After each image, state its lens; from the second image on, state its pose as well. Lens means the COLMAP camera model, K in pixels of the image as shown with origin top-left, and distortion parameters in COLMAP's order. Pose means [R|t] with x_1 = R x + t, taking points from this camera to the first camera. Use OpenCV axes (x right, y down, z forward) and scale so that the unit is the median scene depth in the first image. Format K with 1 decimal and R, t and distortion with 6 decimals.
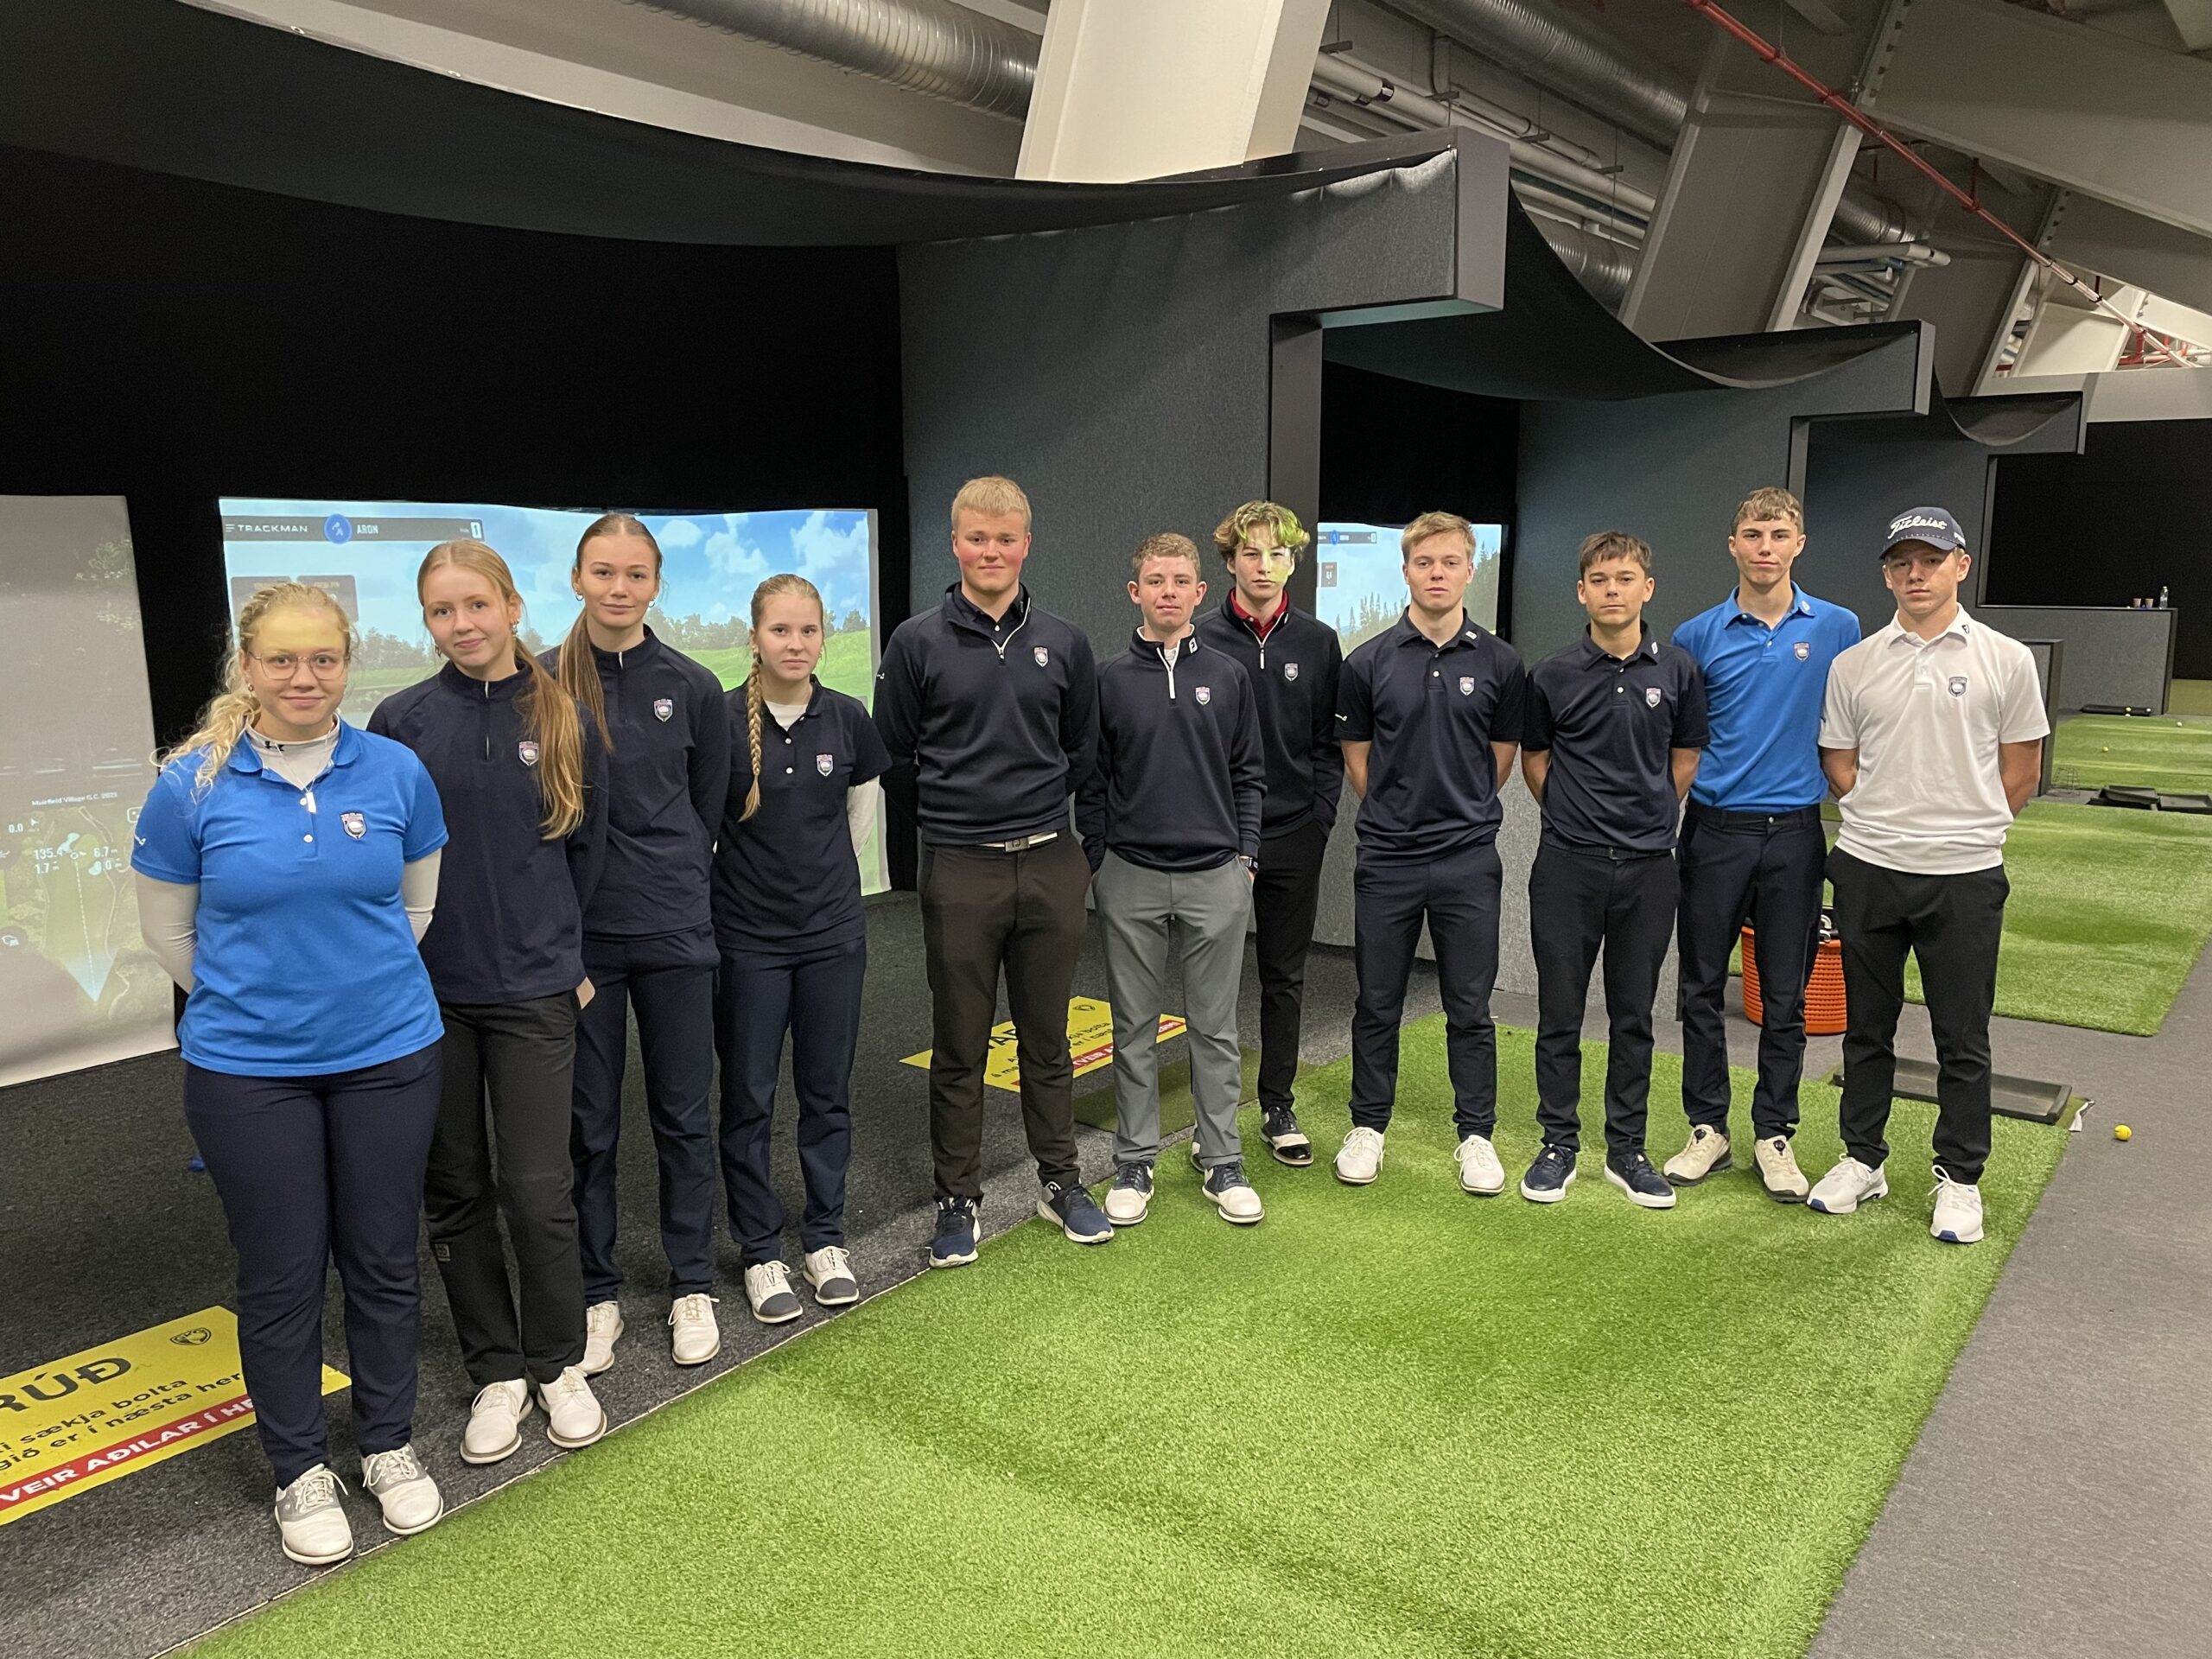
lens RADIAL K [[1669.4, 0, 1089.7], [0, 1669.4, 832.0], [0, 0, 1]] dist [-0.001692, -0.018846]
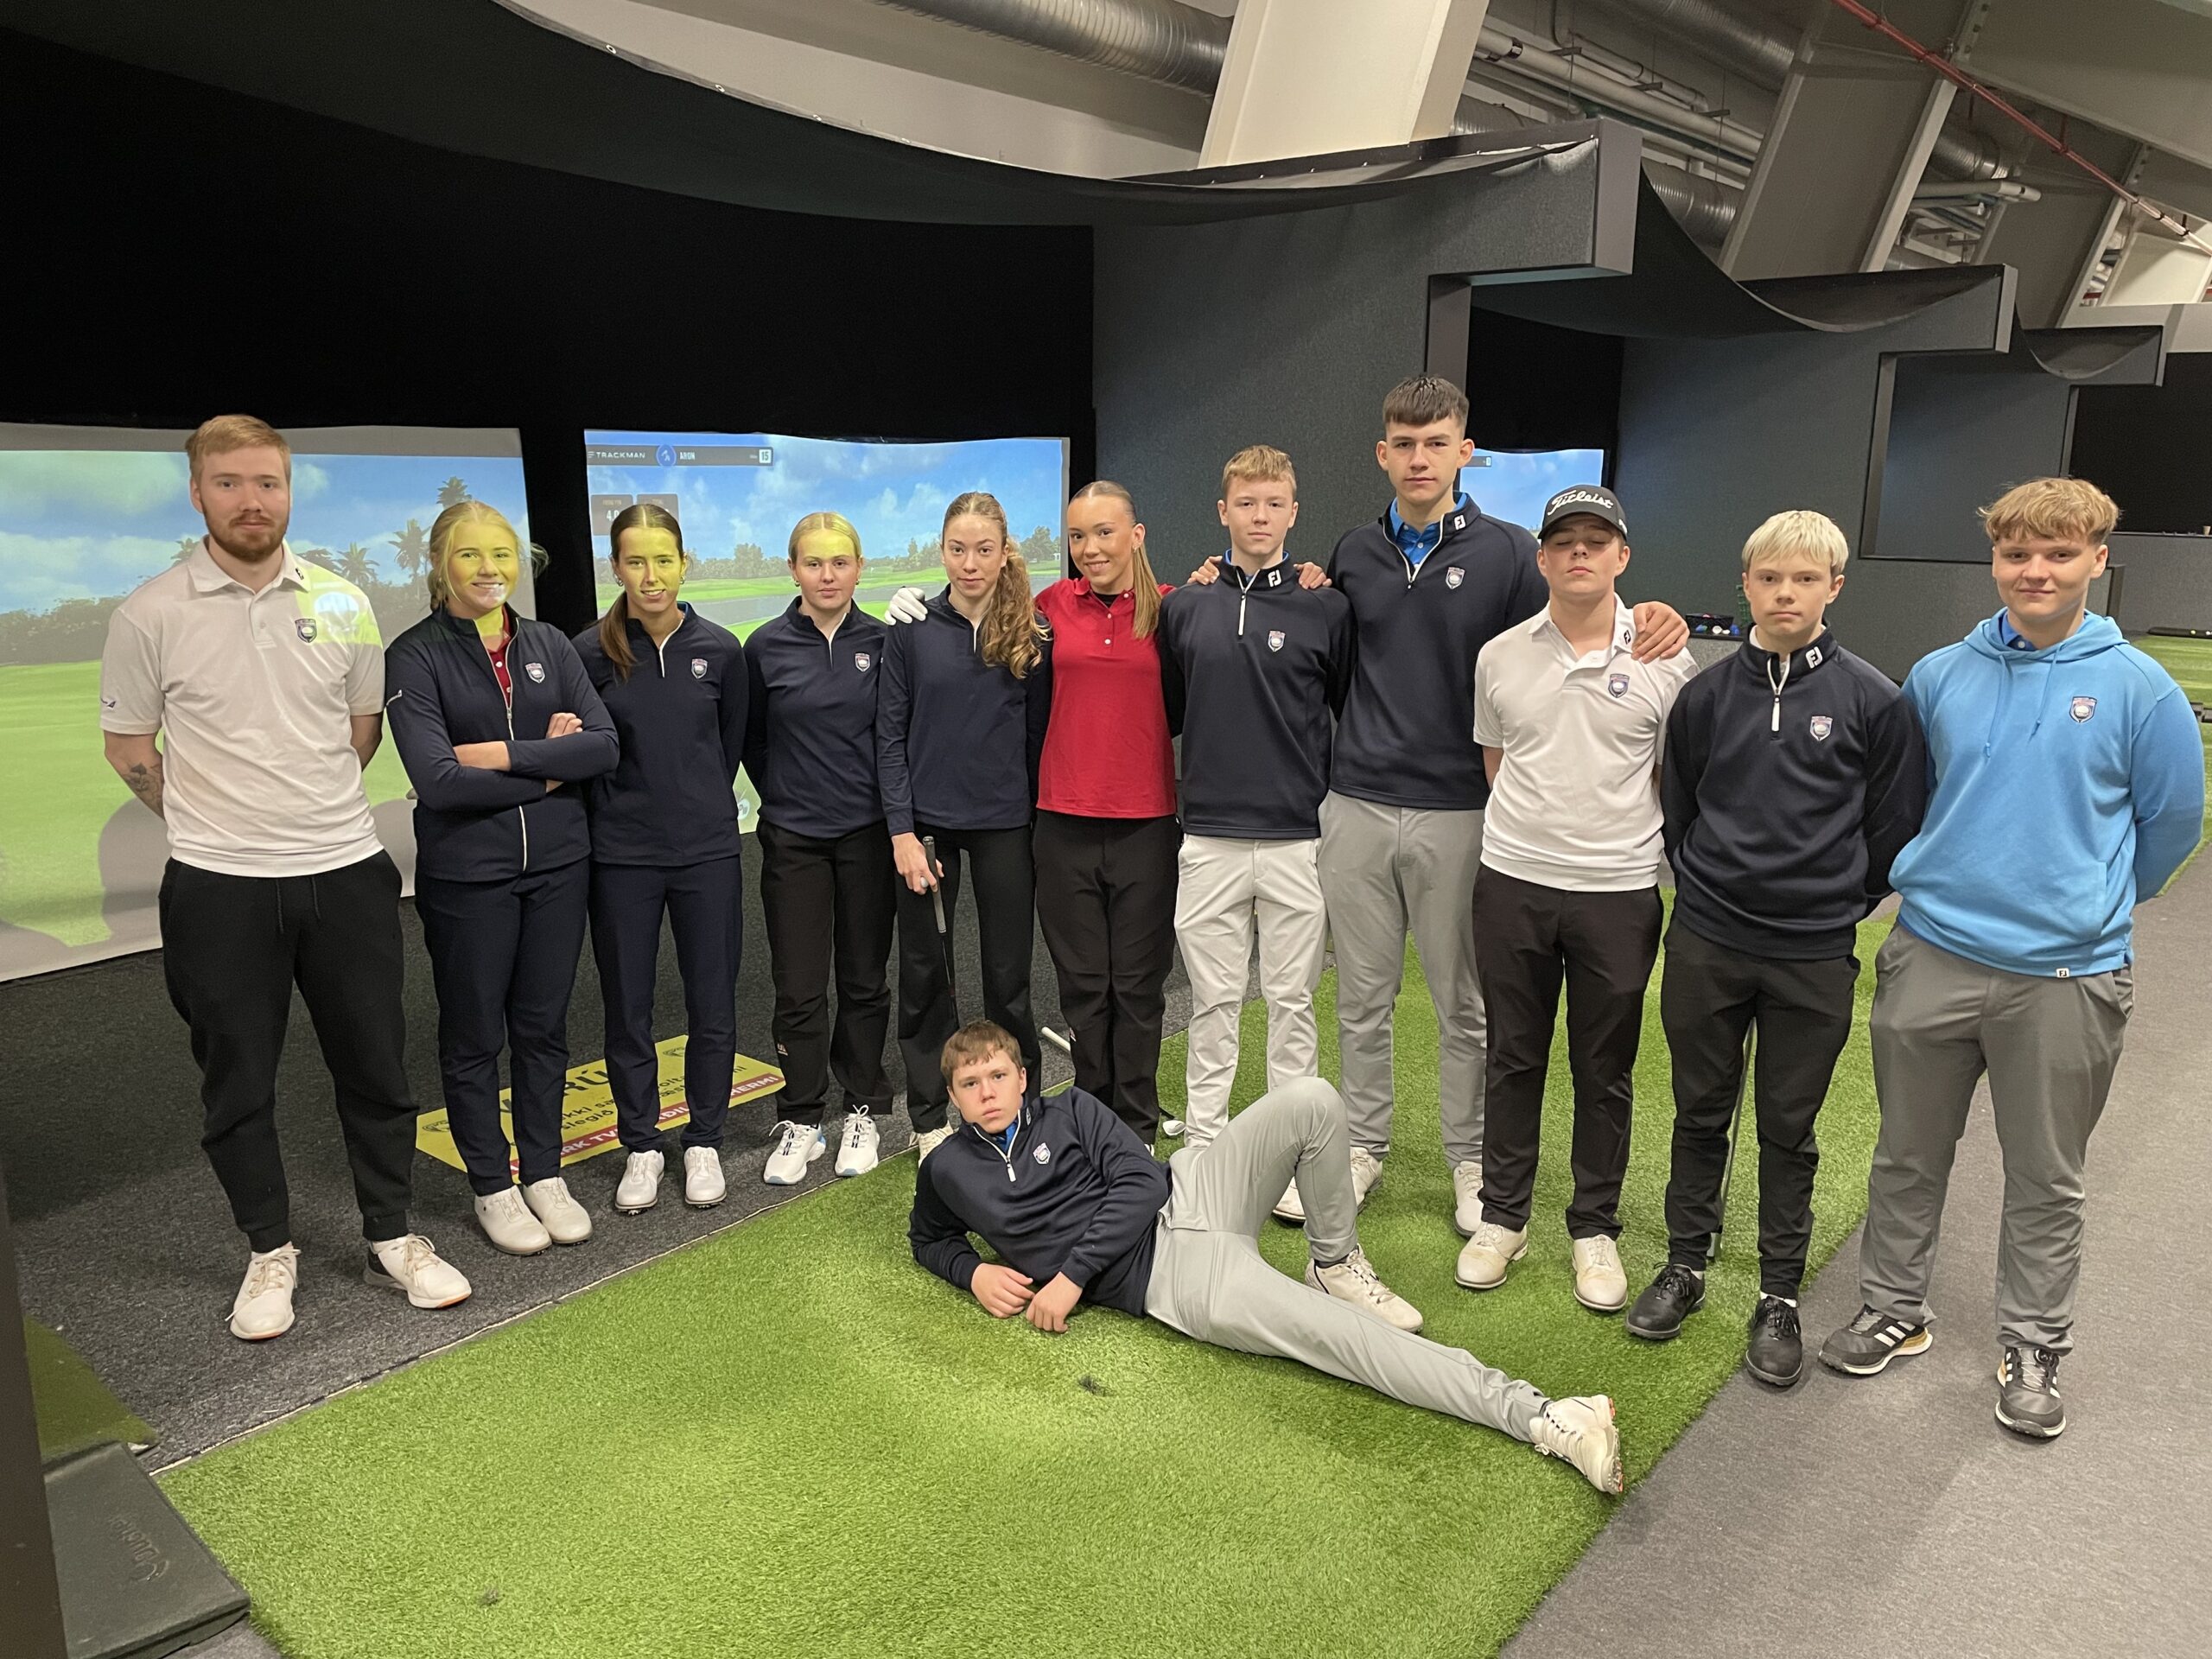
lens RADIAL K [[1669.4, 0, 1122.8], [0, 1669.4, 831.6], [0, 0, 1]] dist [-0.001692, -0.018846]
pose [[0.999647, 0.015599, -0.021514, -0.039941], [-0.014455, 0.998524, 0.052345, 0.010664], [0.022299, -0.052016, 0.998397, -0.100653]]
